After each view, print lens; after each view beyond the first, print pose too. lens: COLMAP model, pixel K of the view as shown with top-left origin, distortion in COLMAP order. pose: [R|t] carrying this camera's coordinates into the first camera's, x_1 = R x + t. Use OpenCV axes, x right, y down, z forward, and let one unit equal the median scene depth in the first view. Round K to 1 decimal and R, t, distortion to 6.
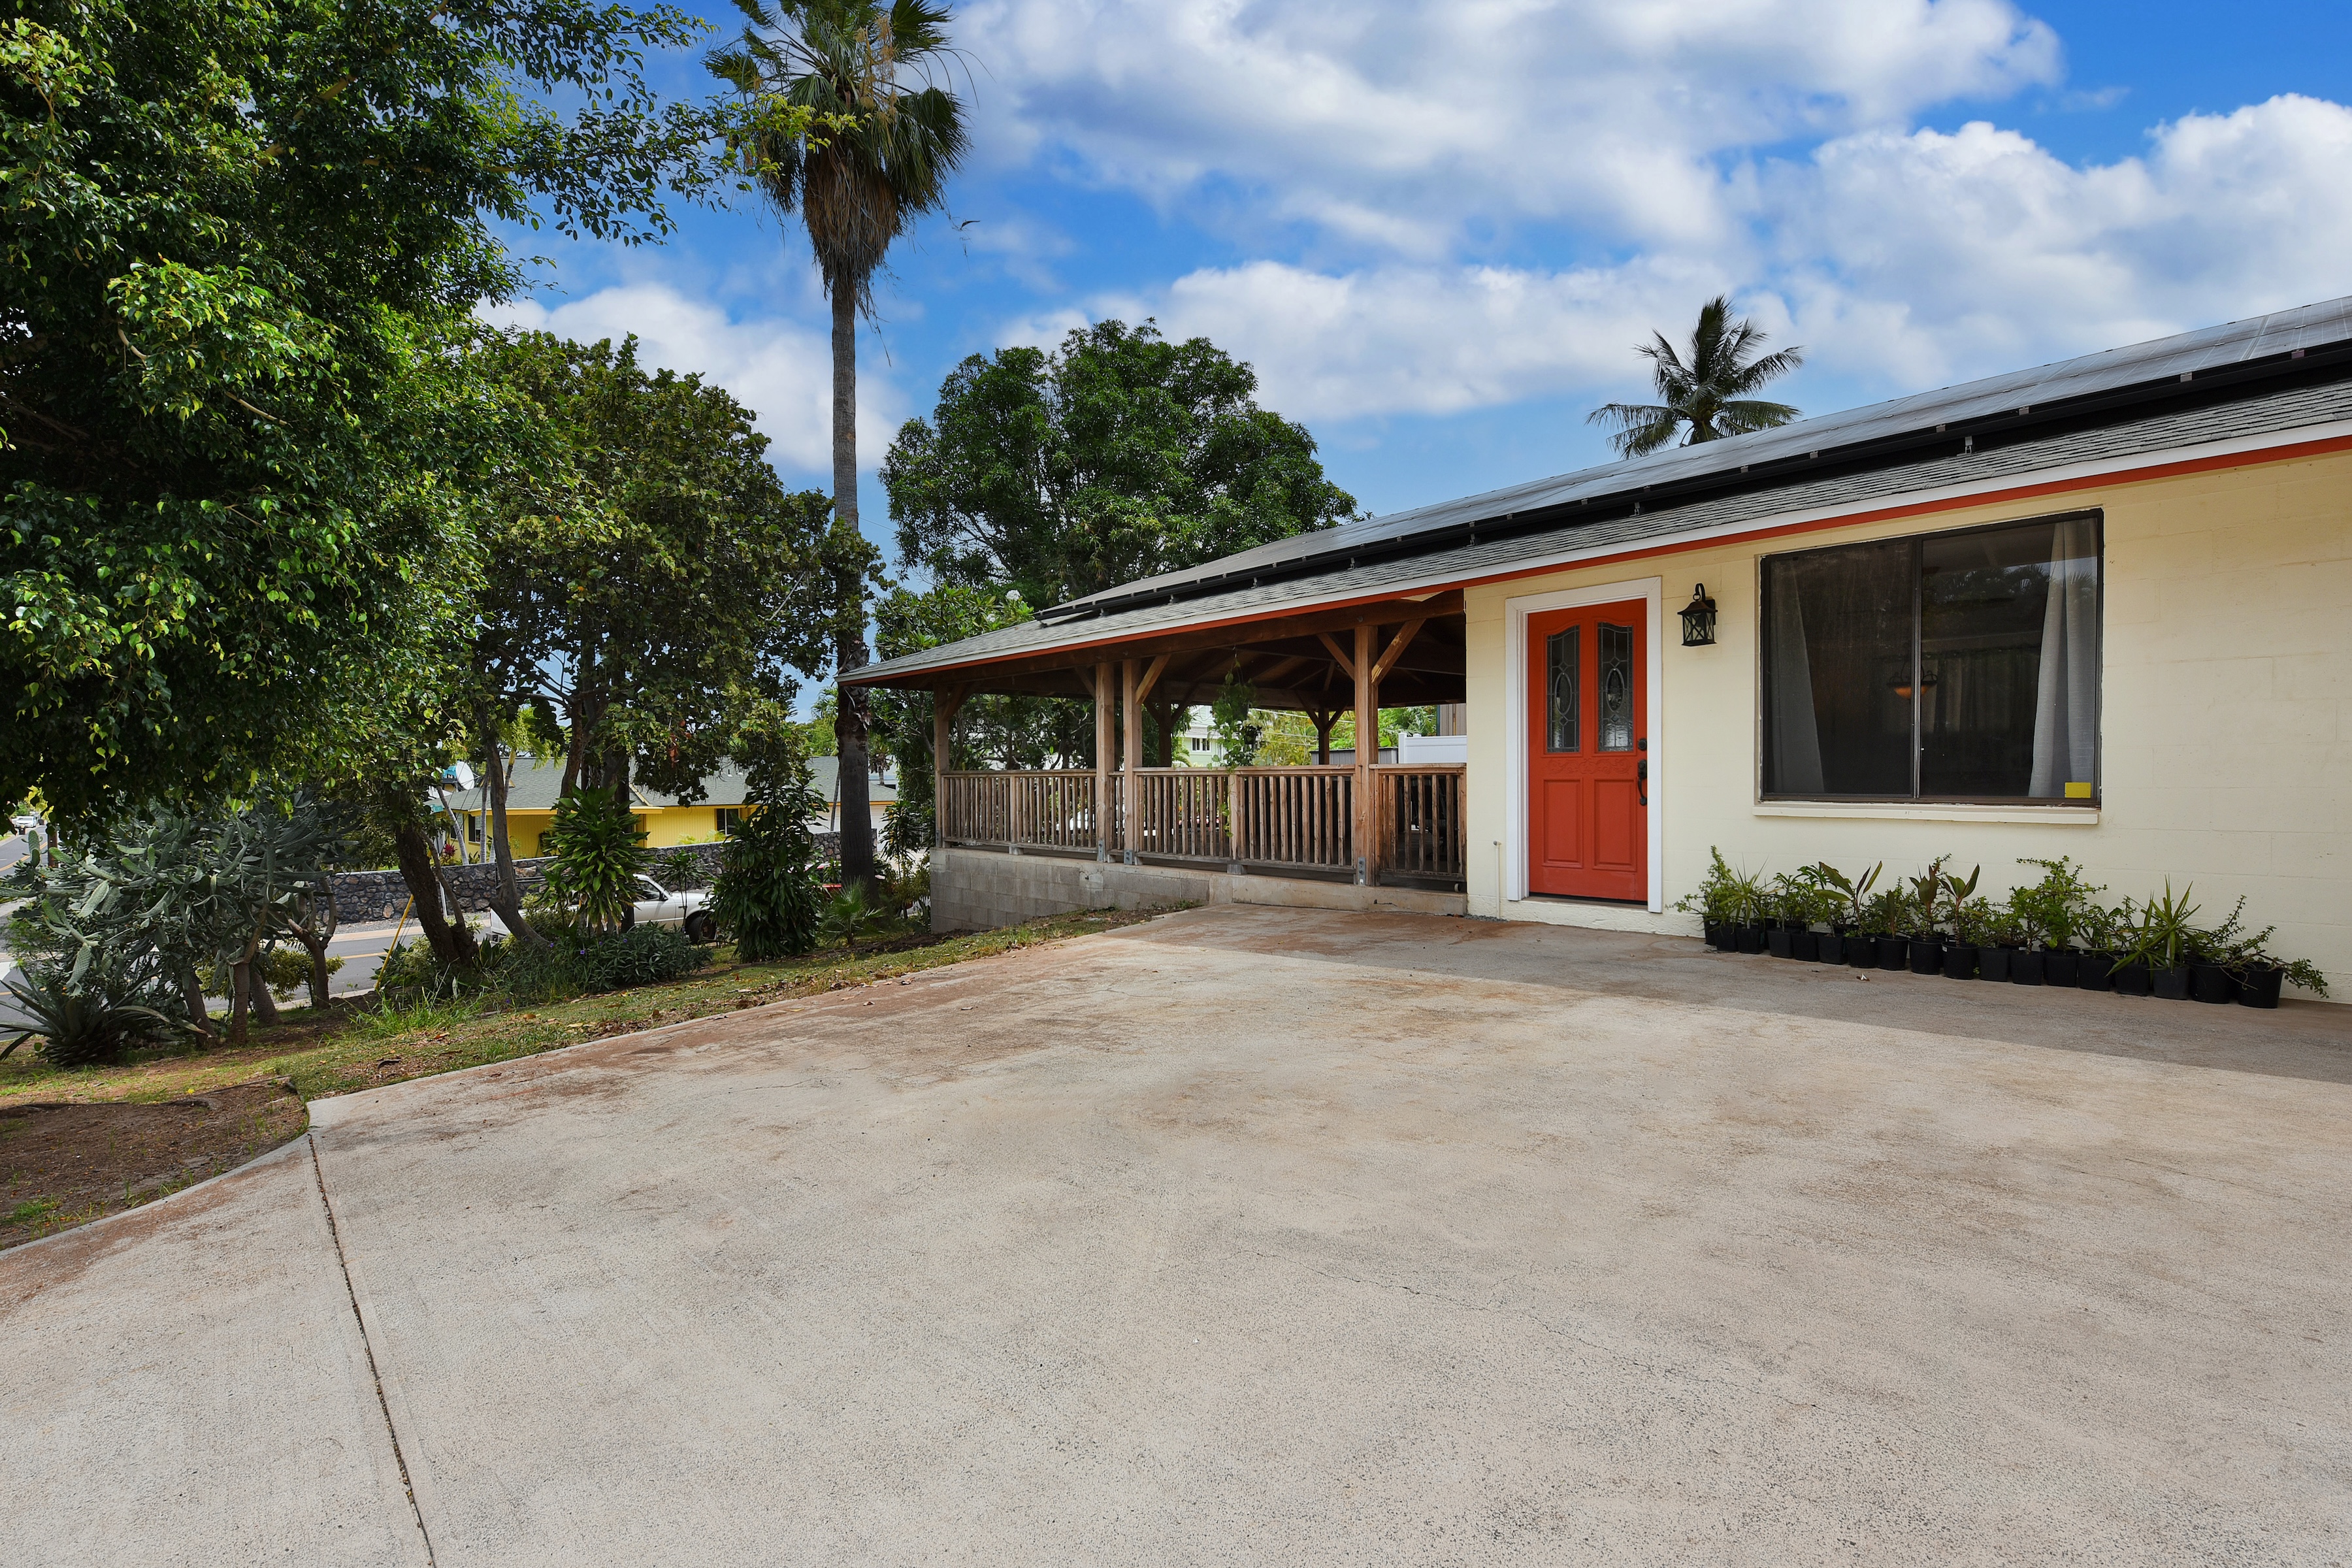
lens RADIAL K [[1056.4, 0, 1169.9], [0, 1056.4, 797.7], [0, 0, 1]] dist [-0.013484, 0.000403]
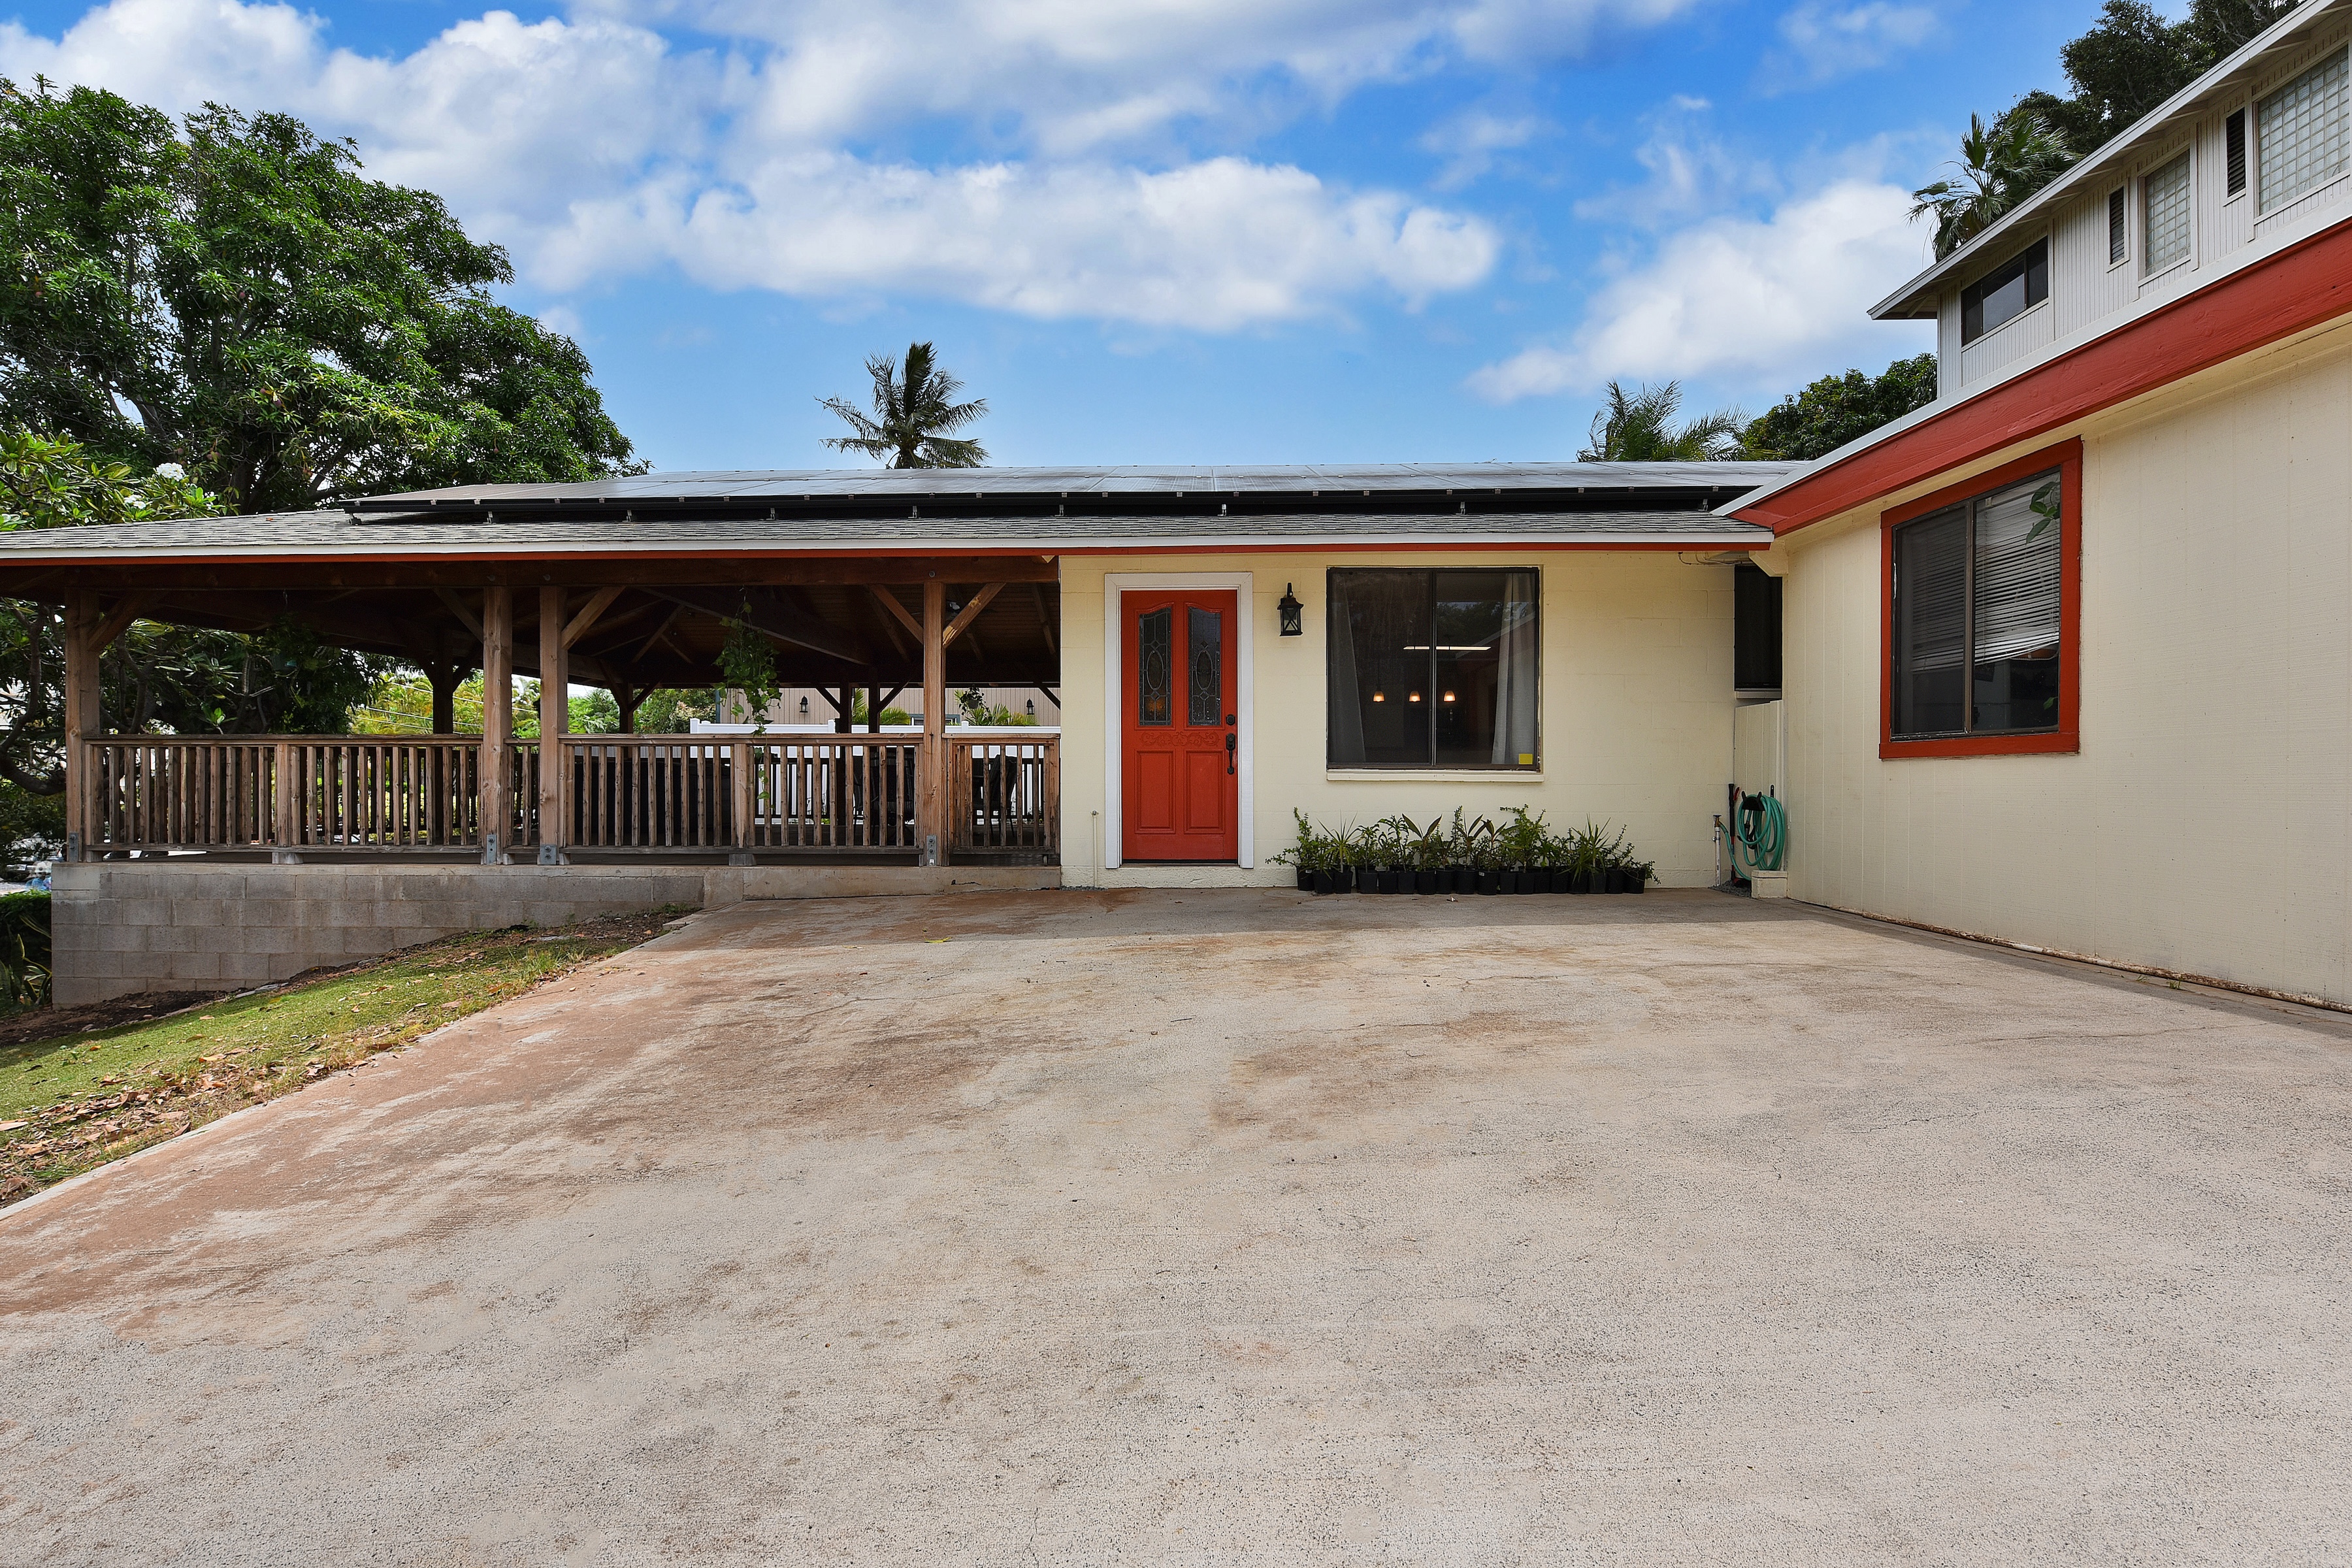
lens RADIAL K [[1056.4, 0, 1175.1], [0, 1056.4, 783.4], [0, 0, 1]] dist [-0.013484, 0.000403]
pose [[0.692738, 0.004248, 0.721176, -0.352201], [0.010517, 0.999817, -0.015991, 0.030454], [-0.721112, 0.018662, 0.692567, 0.232106]]
